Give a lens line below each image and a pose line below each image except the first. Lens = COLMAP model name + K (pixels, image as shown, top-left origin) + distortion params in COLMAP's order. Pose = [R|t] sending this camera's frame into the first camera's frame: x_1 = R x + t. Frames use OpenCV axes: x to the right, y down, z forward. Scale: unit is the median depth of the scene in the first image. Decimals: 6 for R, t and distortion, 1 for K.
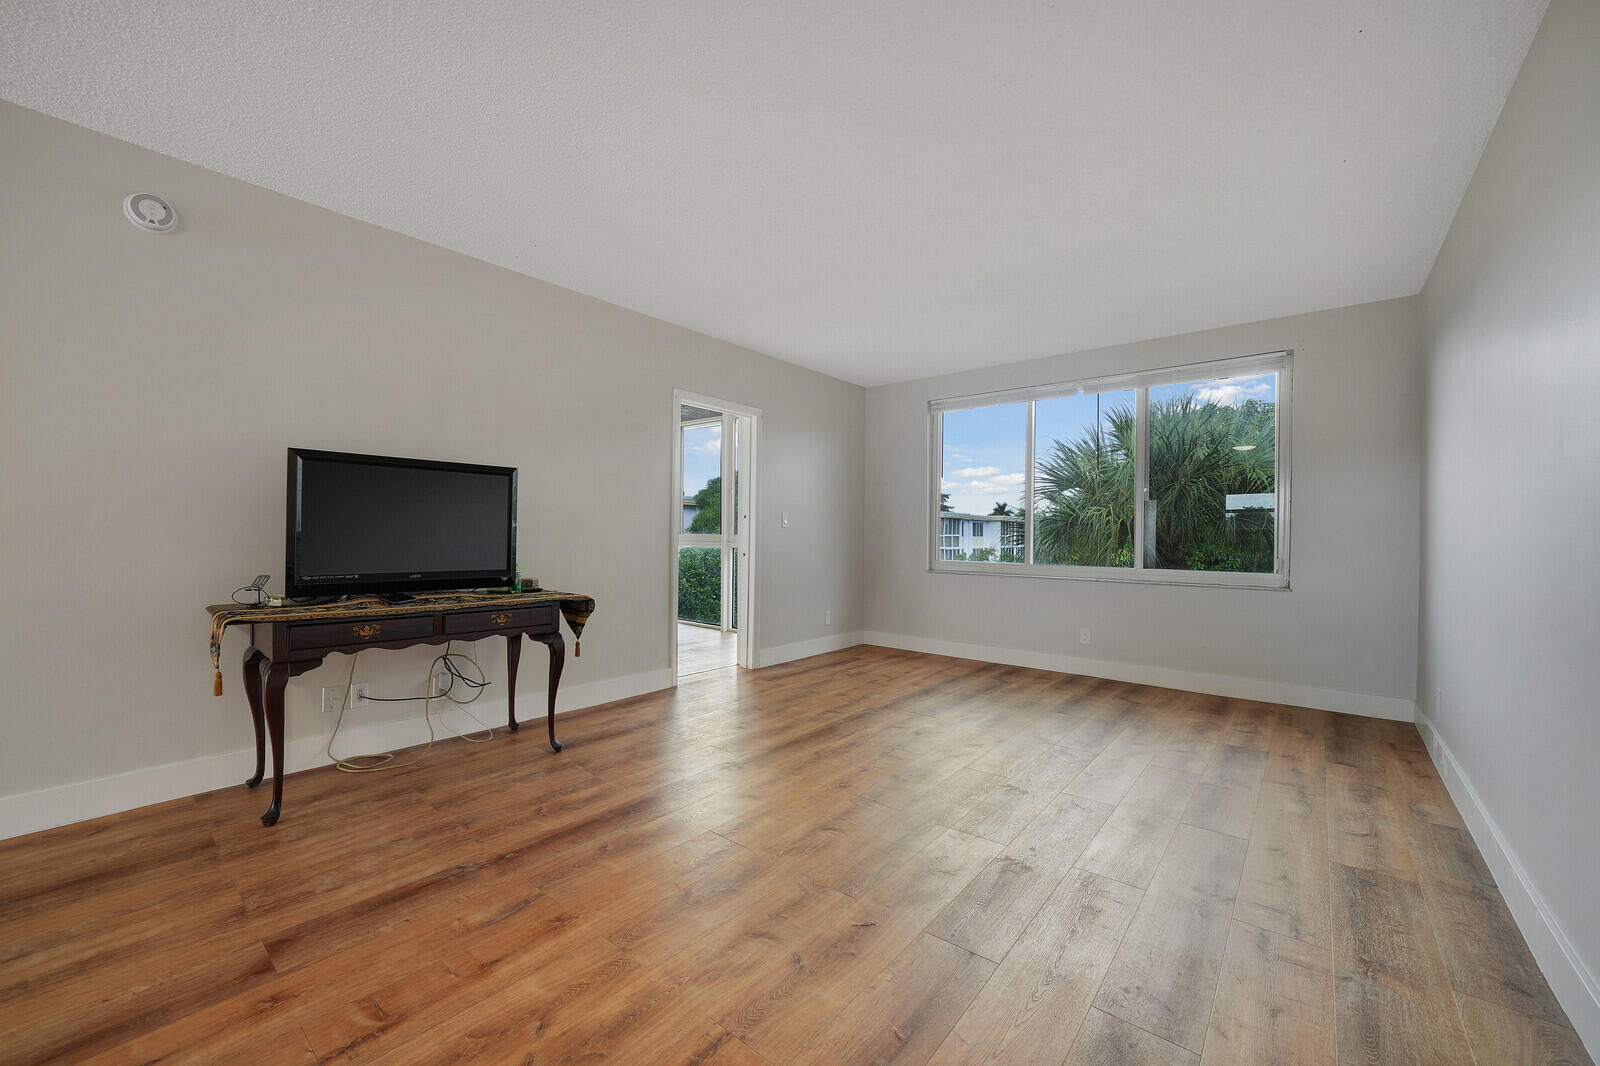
lens RADIAL K [[619.7, 0, 788.4], [0, 619.7, 537.3], [0, 0, 1]] dist [-0.001439, 0.000135]
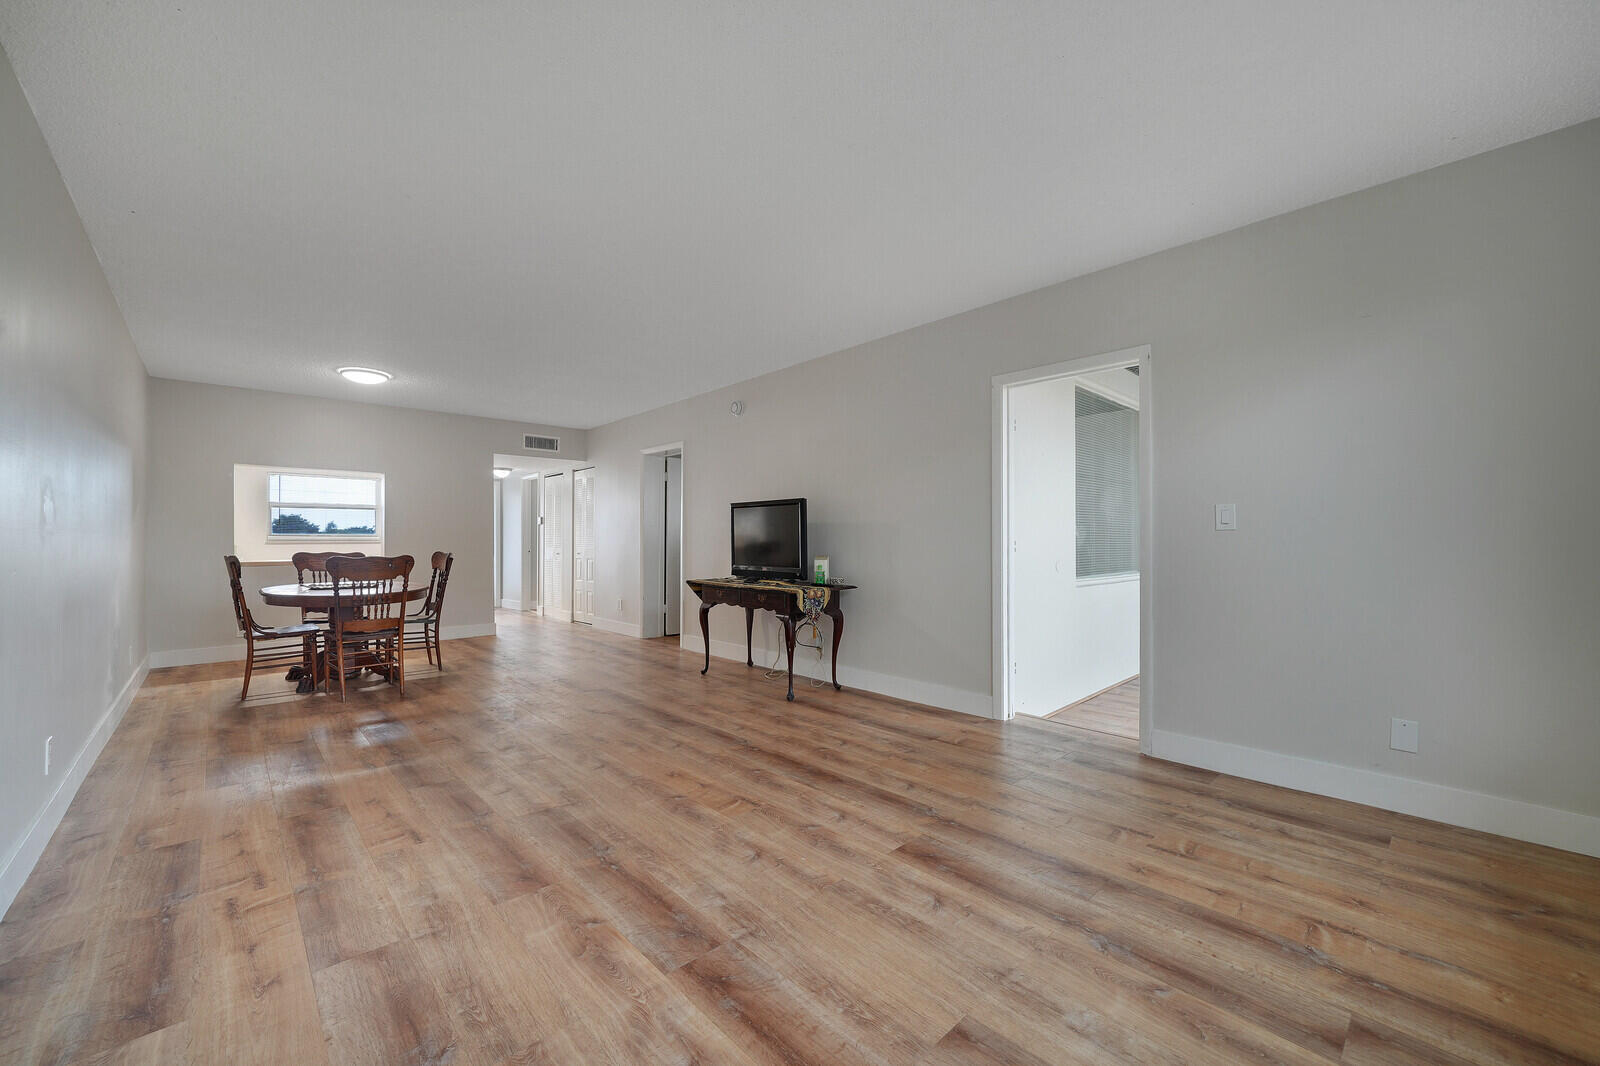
lens RADIAL K [[619.7, 0, 806.9], [0, 619.7, 537.4], [0, 0, 1]] dist [-0.001439, 0.000135]
pose [[-0.107362, -0.016665, -0.994080, 0.931880], [-0.001700, 0.999861, -0.016578, 0.002897], [0.994219, -0.000090, -0.107375, 1.095936]]
